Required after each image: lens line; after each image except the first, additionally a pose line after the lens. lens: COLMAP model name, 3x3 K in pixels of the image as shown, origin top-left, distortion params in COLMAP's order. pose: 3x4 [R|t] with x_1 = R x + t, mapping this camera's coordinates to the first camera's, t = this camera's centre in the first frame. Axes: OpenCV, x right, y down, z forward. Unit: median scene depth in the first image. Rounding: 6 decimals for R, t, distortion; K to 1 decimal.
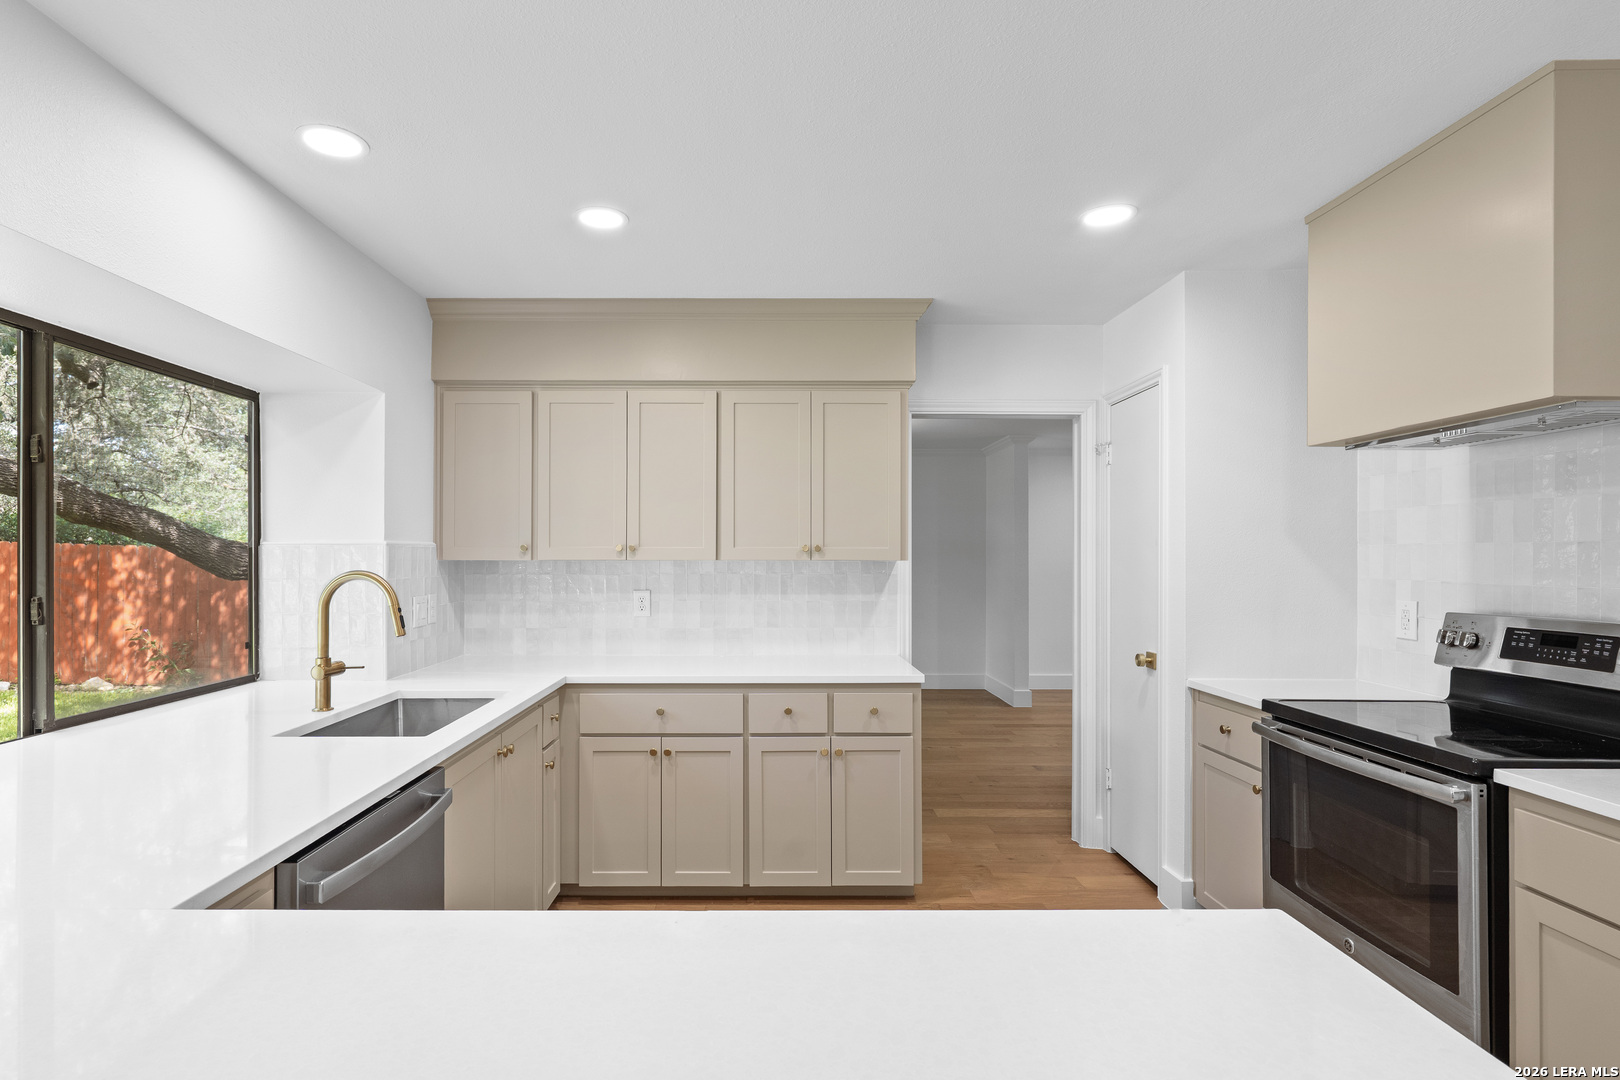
lens RADIAL K [[834.6, 0, 782.9], [0, 834.6, 553.9], [0, 0, 1]] dist [-0.000947, -0.000203]
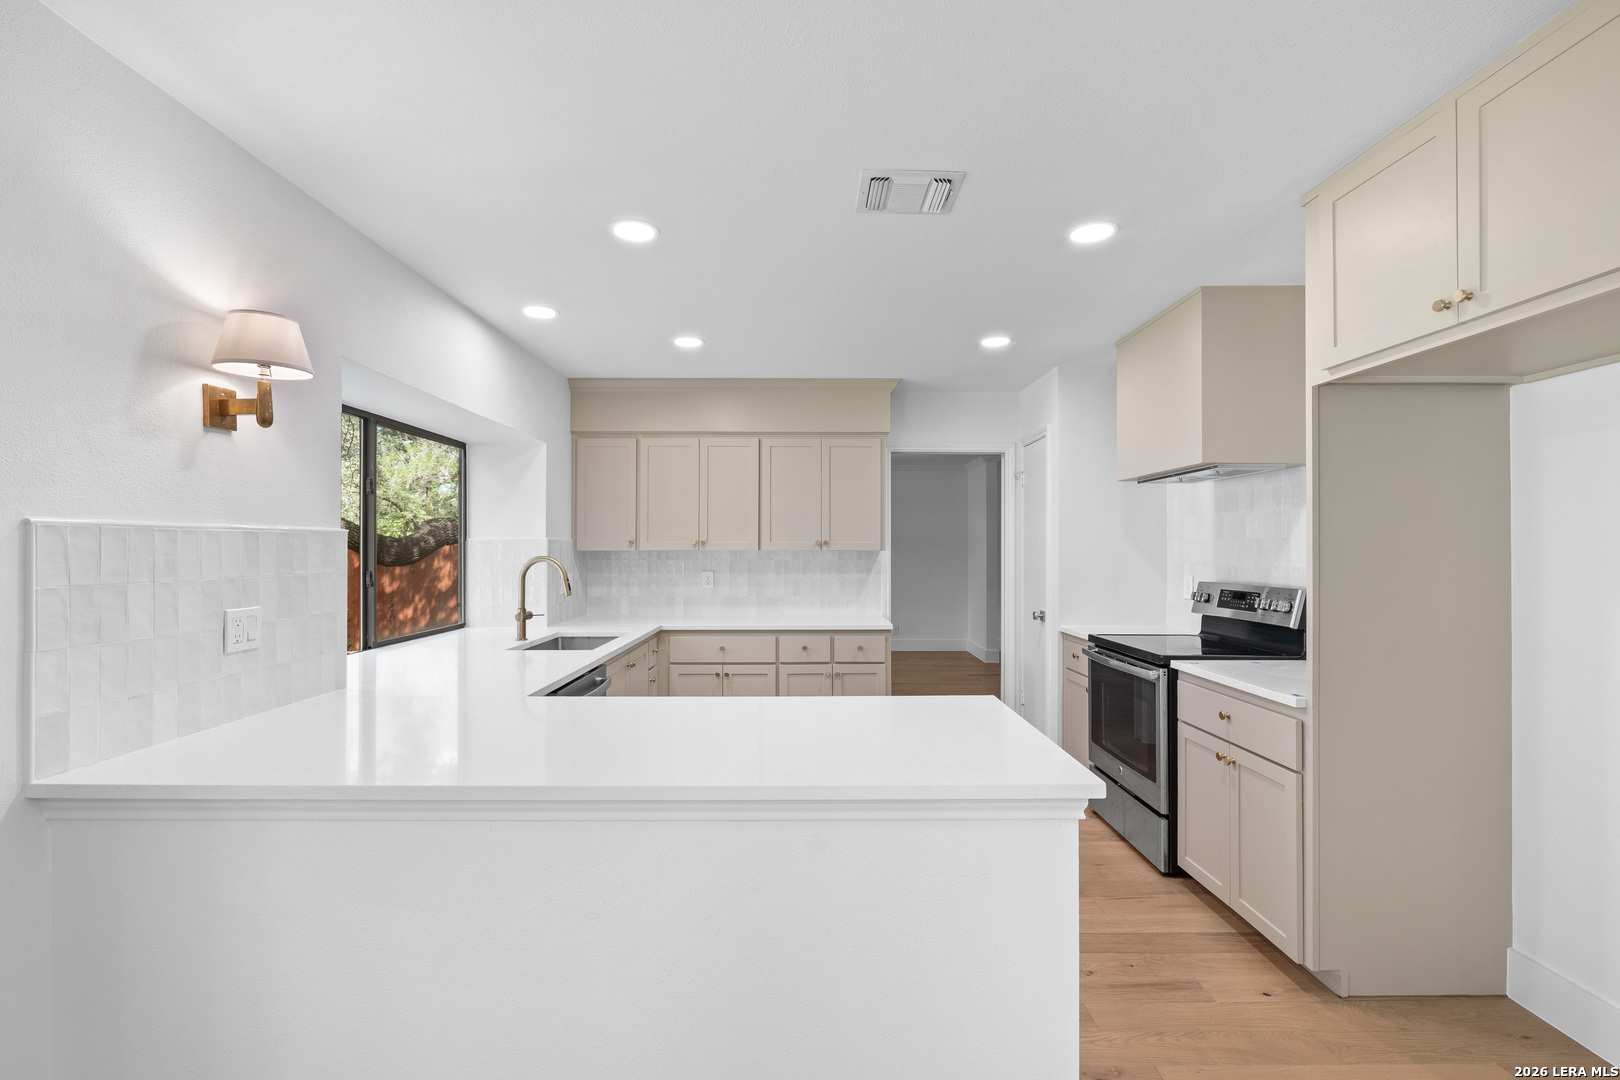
lens RADIAL K [[738.5, 0, 818.3], [0, 738.5, 544.0], [0, 0, 1]] dist [-0.001285, -0.000470]
pose [[1.000000, 0.000276, -0.000497, 0.031827], [-0.000278, 0.999994, -0.003505, 0.000668], [0.000496, 0.003505, 0.999994, -0.368659]]
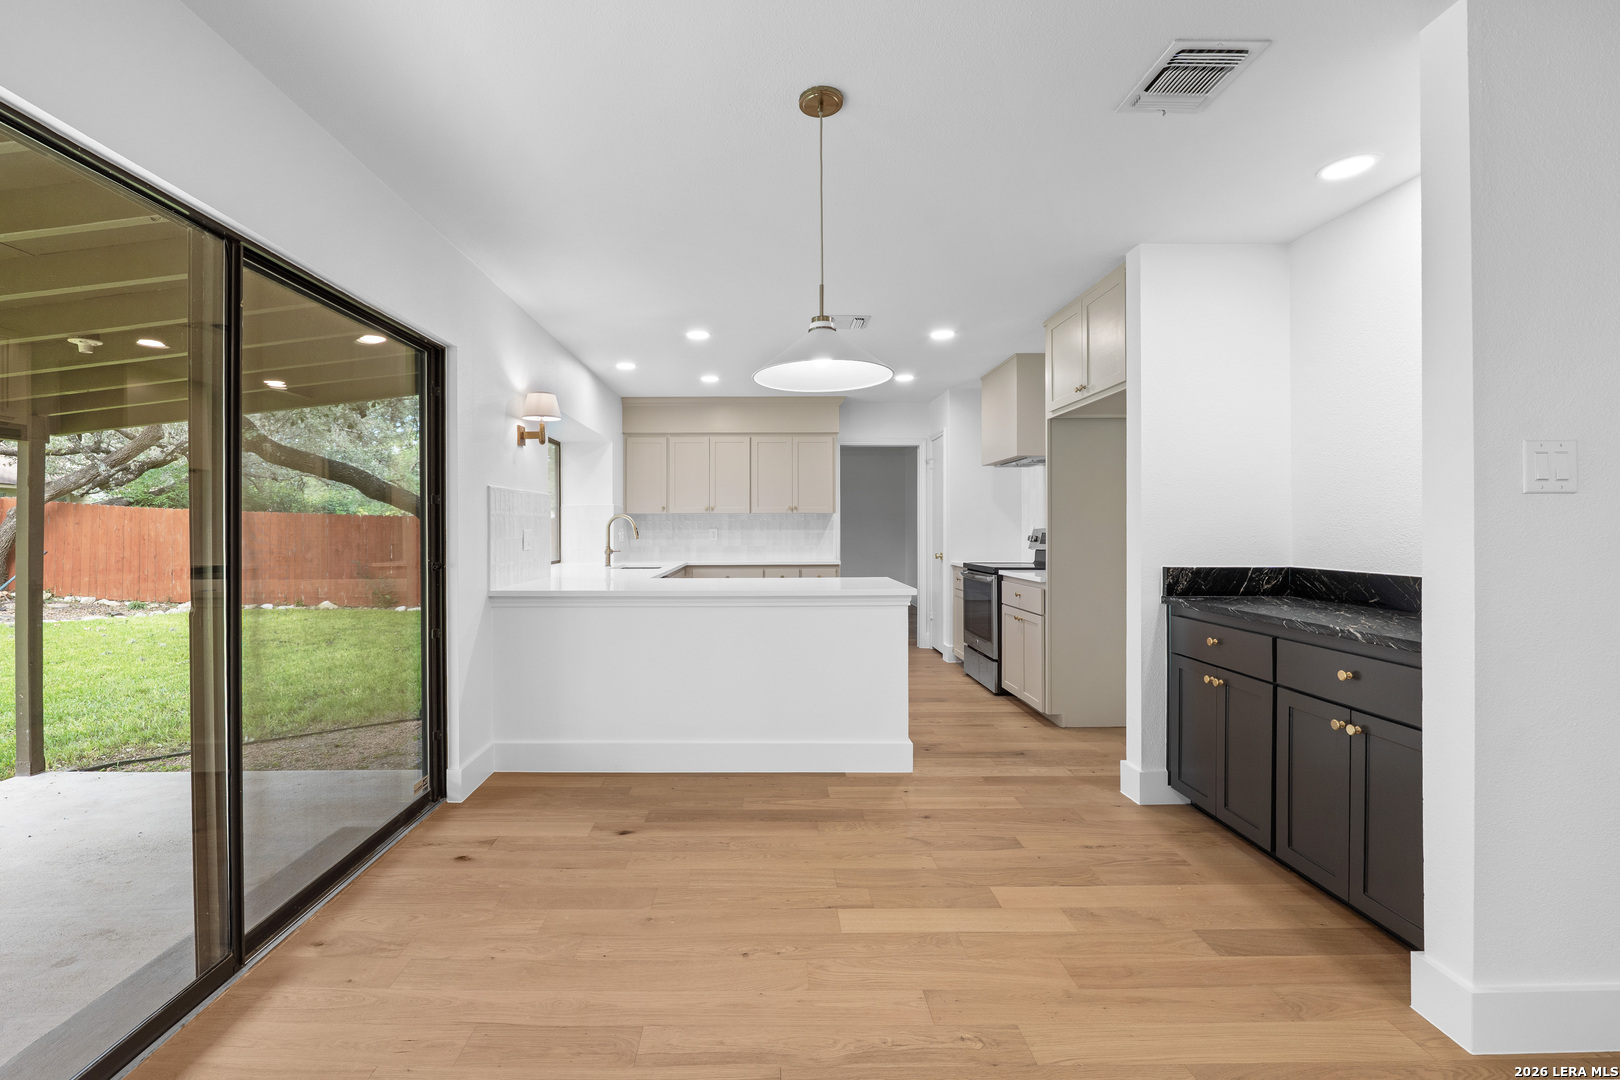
lens RADIAL K [[714.5, 0, 760.9], [0, 714.5, 528.9], [0, 0, 1]] dist [-0.003841, 0.000093]
pose [[0.999706, -0.001892, -0.024168, -0.004863], [0.001993, 0.999989, 0.004154, 0.045888], [0.024159, -0.004201, 0.999699, -0.996773]]
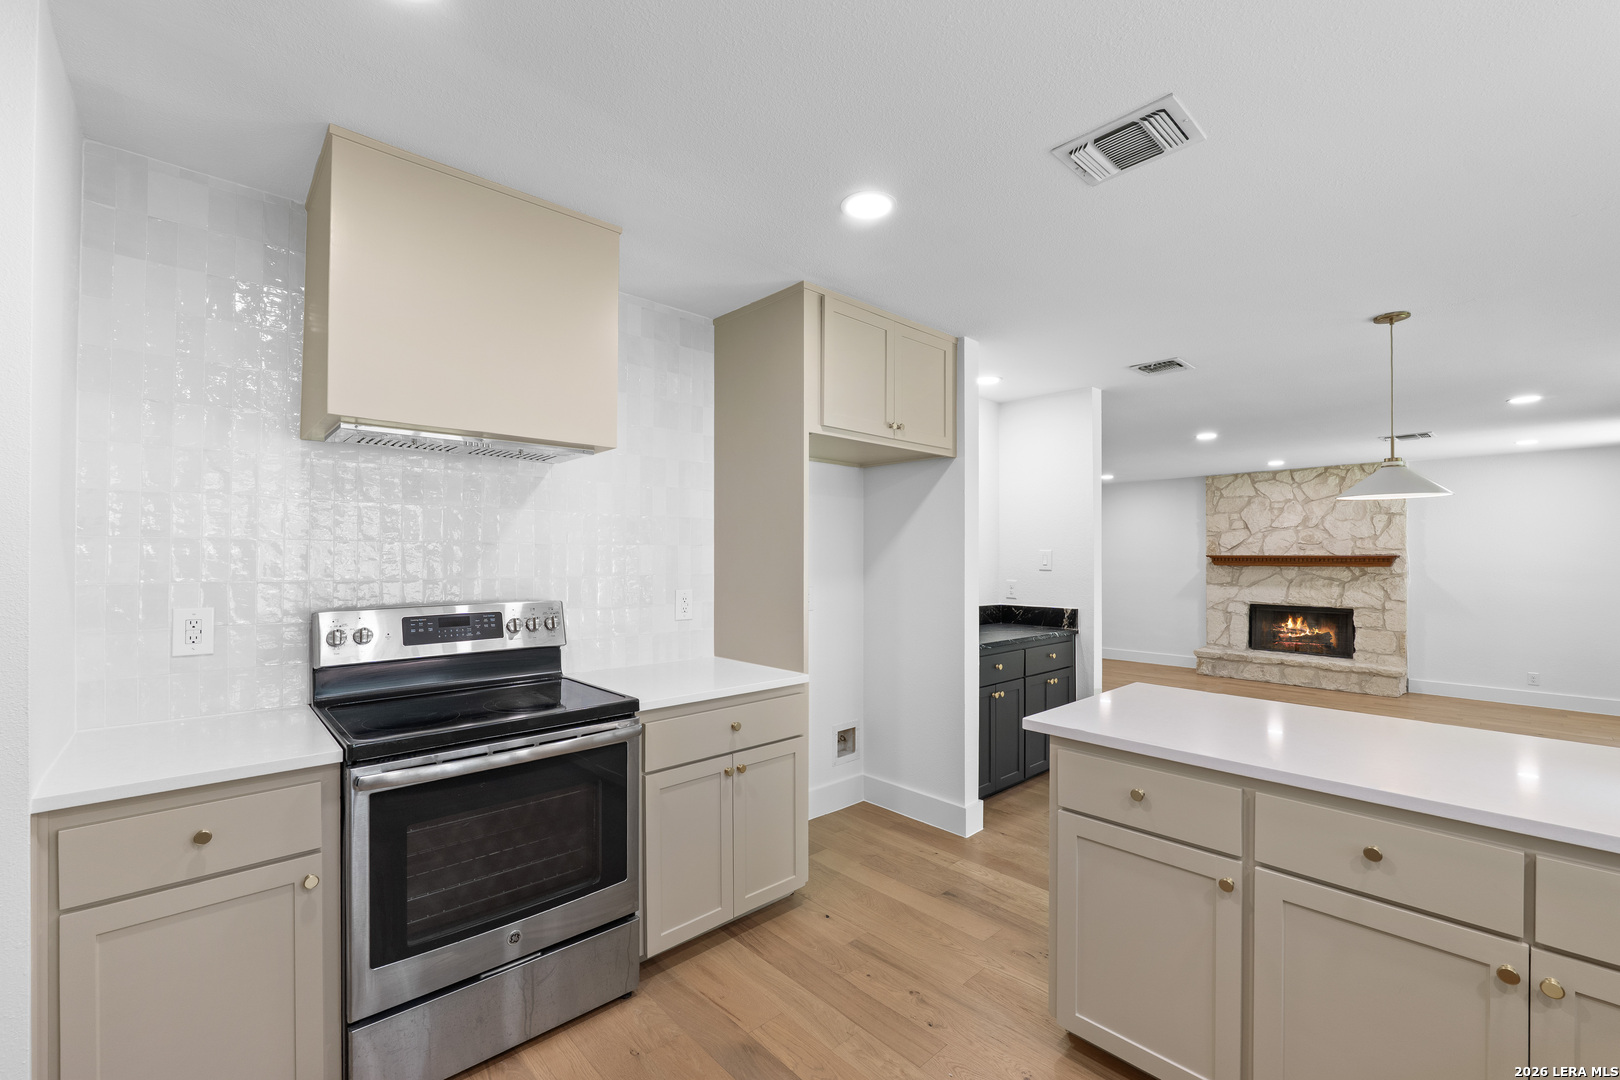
lens RADIAL K [[716.4, 0, 750.4], [0, 716.4, 553.0], [0, 0, 1]] dist [-0.000769, 0.000076]
pose [[-0.662837, -0.000385, 0.748764, -0.109198], [-0.005805, 0.999972, -0.004625, 0.002608], [-0.748741, -0.007413, -0.662821, 0.922218]]
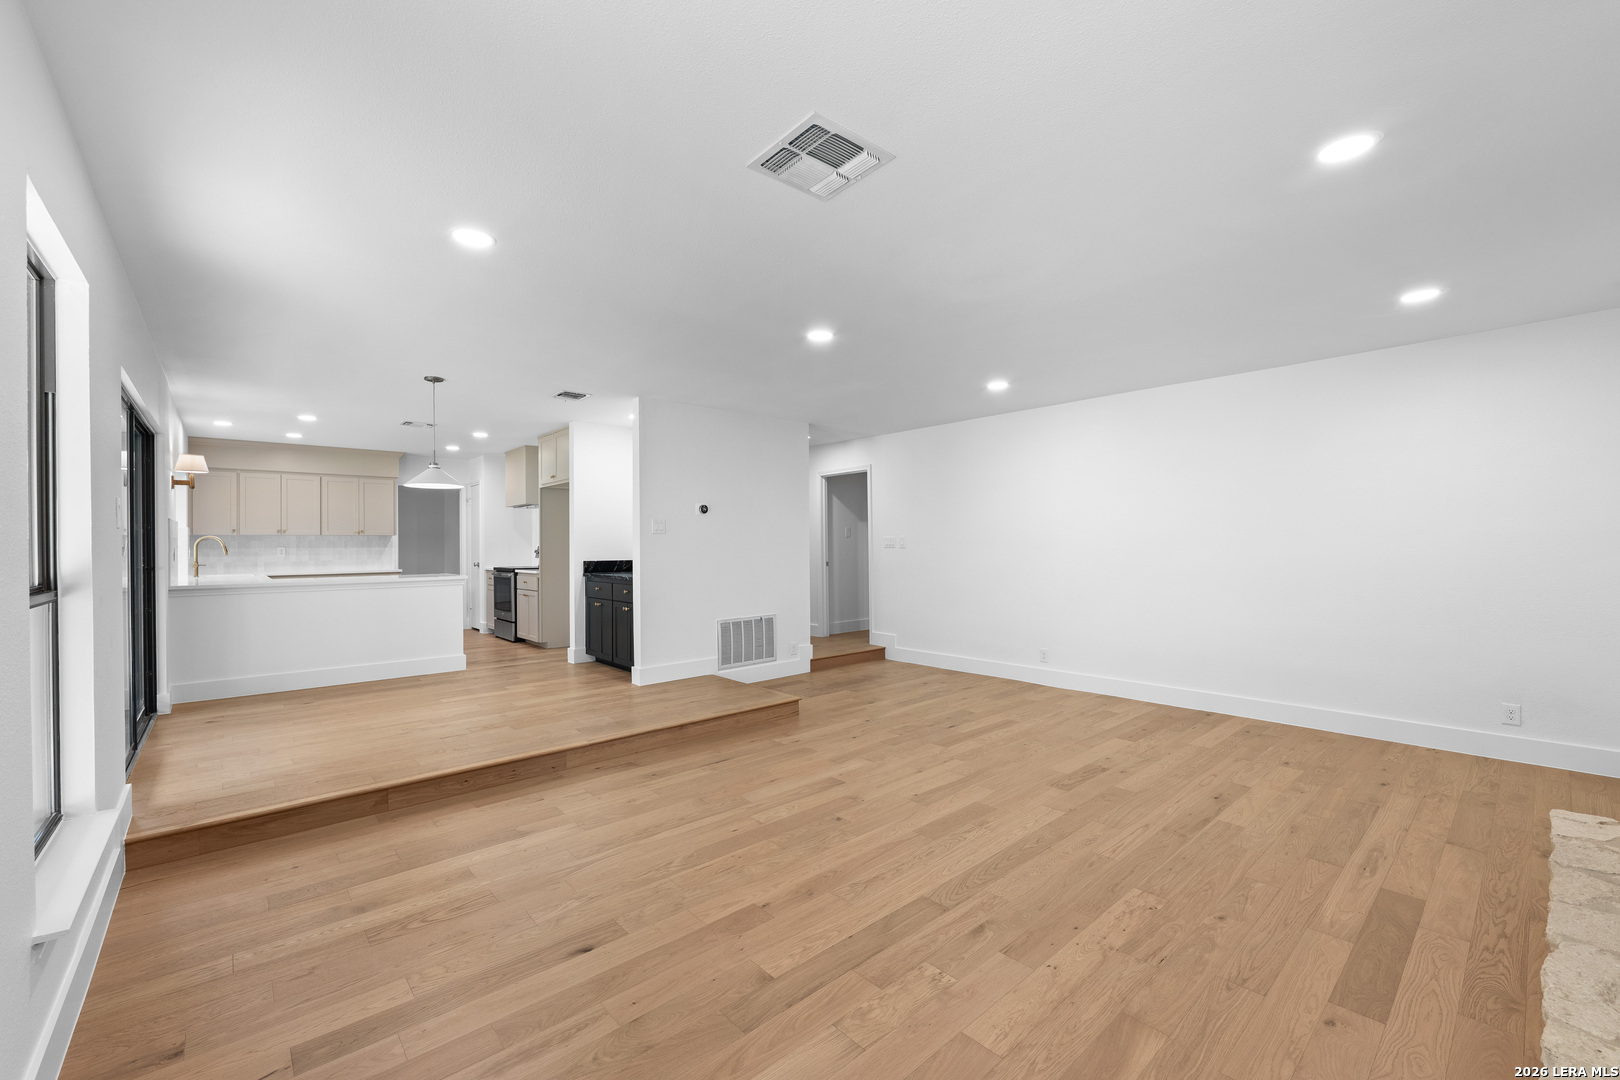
lens RADIAL K [[688.6, 0, 805.2], [0, 688.6, 545.1], [0, 0, 1]] dist [-0.001532, 0.000061]
pose [[0.780311, -0.005330, 0.625368, -0.287035], [0.005821, 0.999982, 0.001260, 0.054011], [-0.625364, 0.002657, 0.780329, -2.111679]]
